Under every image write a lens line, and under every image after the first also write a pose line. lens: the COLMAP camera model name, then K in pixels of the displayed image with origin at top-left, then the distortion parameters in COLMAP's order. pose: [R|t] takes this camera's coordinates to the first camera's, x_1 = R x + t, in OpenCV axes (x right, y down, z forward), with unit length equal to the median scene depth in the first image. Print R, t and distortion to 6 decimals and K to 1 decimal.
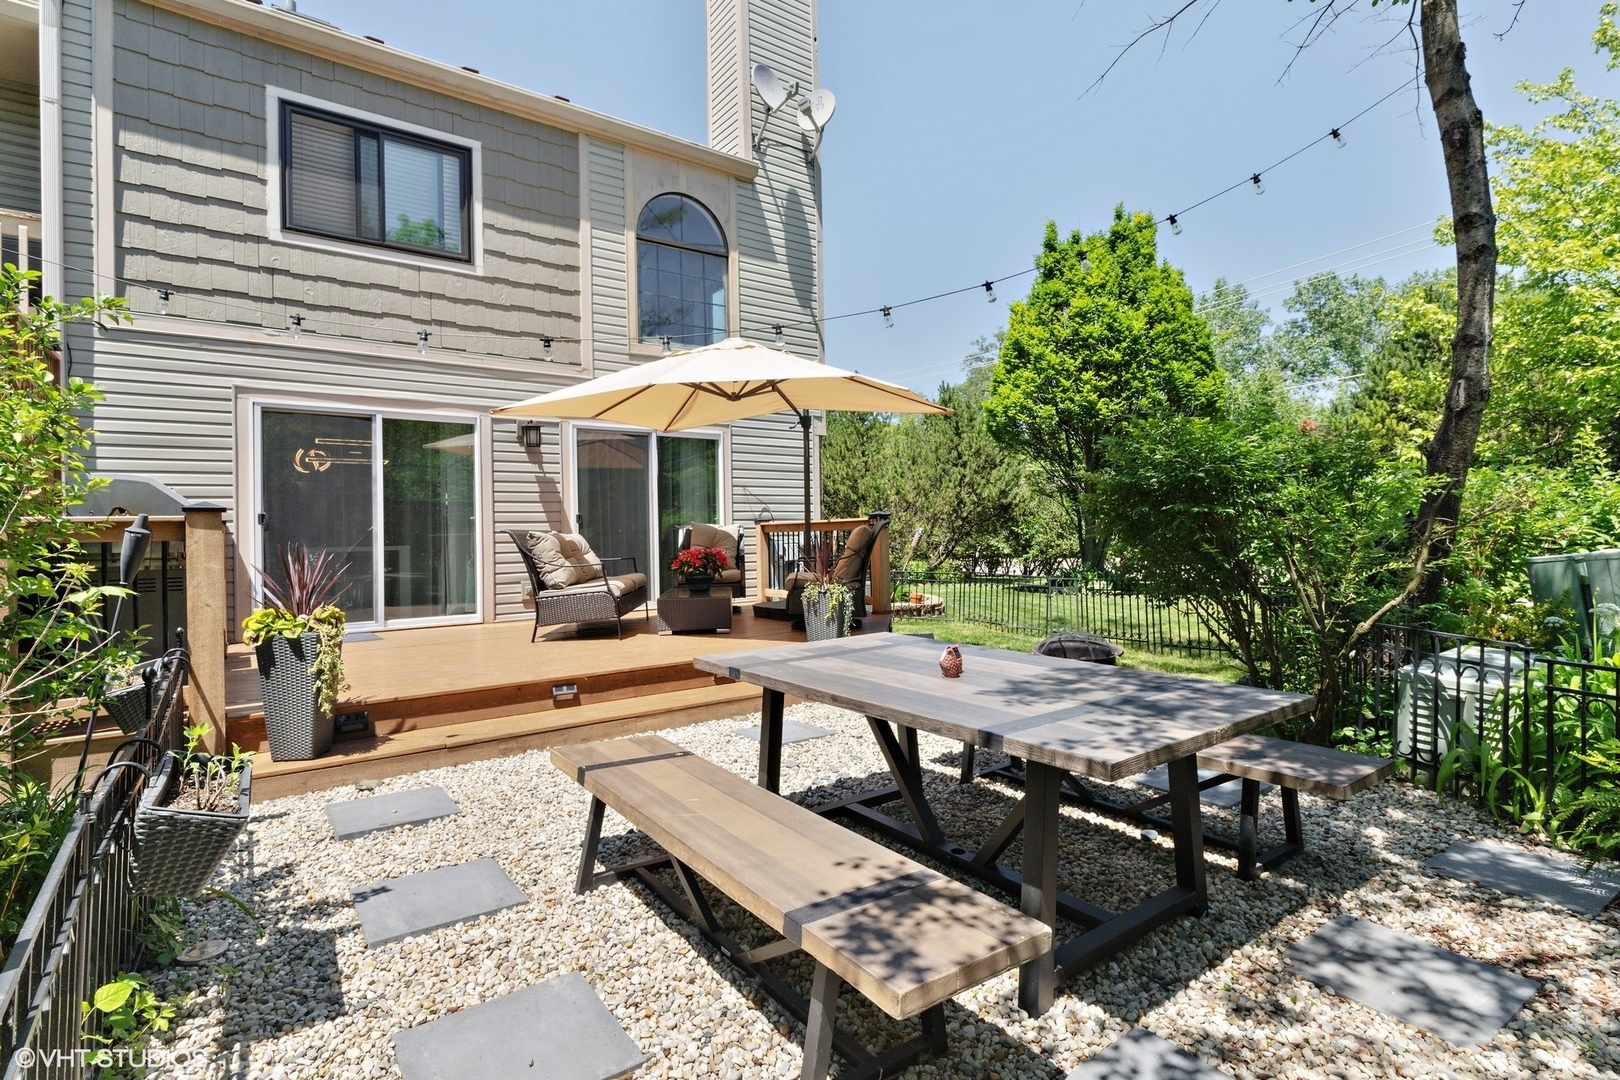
lens RADIAL K [[771.5, 0, 810.3], [0, 771.5, 530.5], [0, 0, 1]] dist [0.000467, 0.000016]
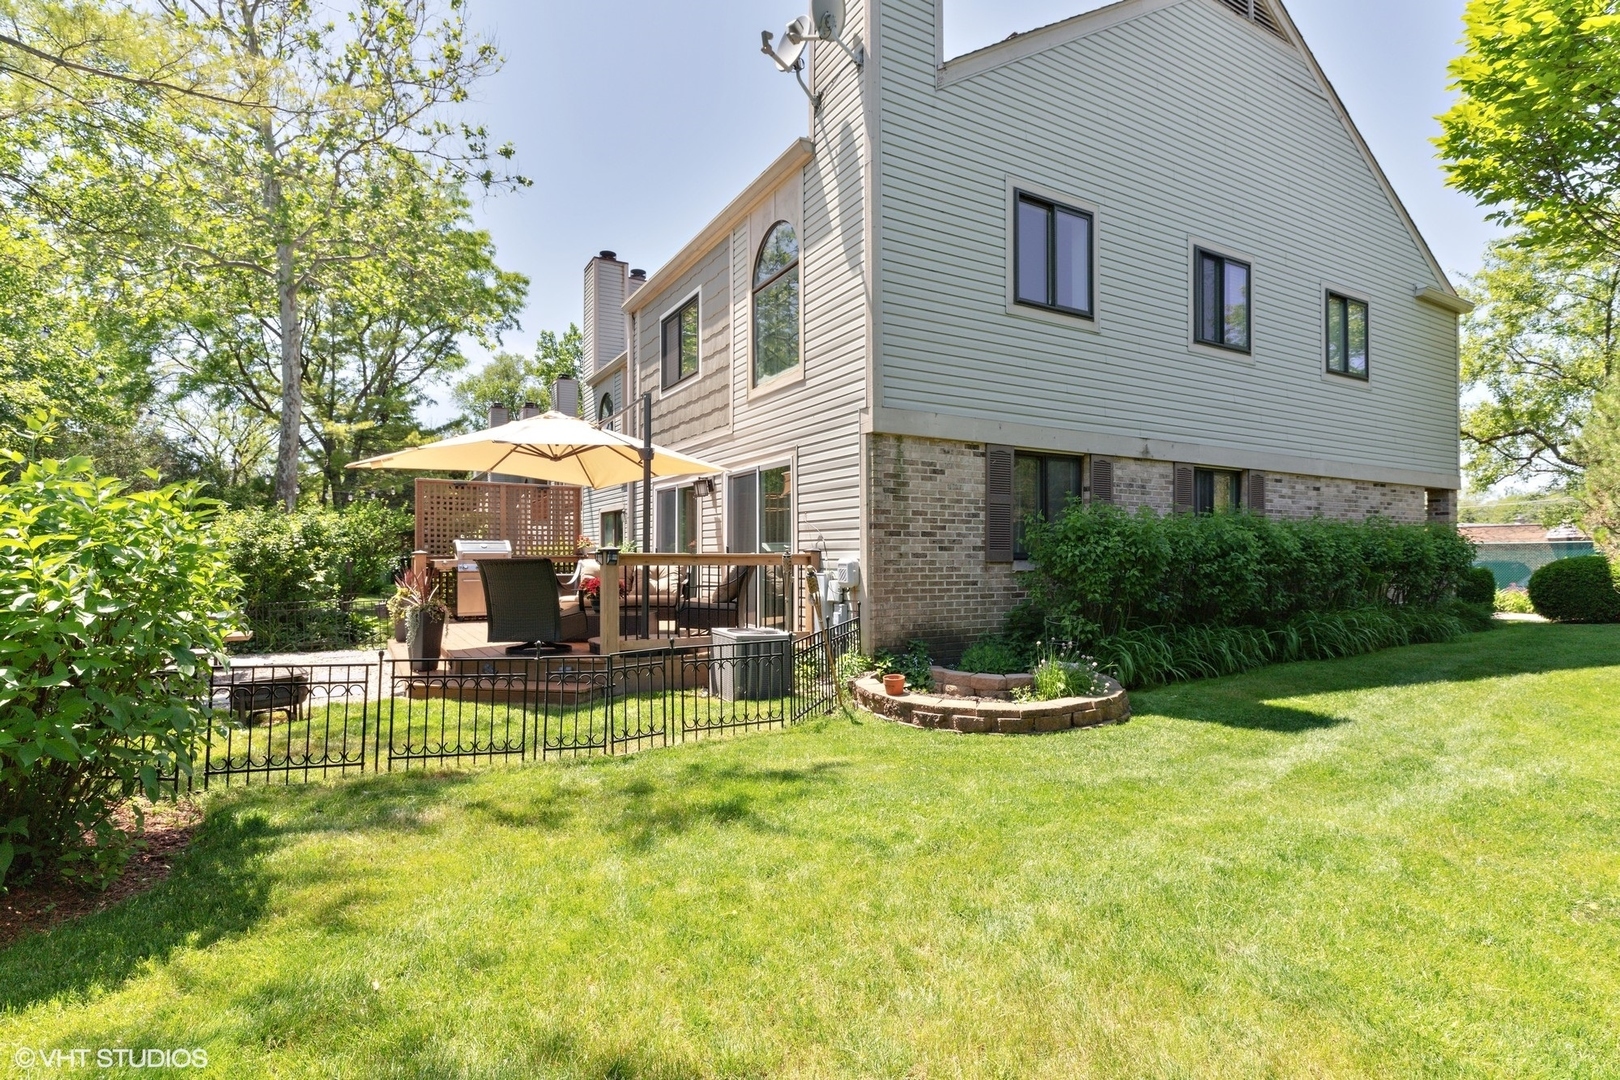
lens RADIAL K [[771.5, 0, 810.3], [0, 771.5, 530.5], [0, 0, 1]] dist [0.000467, 0.000016]
pose [[-0.106976, -0.008557, -0.994225, 0.920374], [0.004213, 0.999950, -0.009060, -0.036289], [0.994253, -0.005158, -0.106934, 1.295476]]
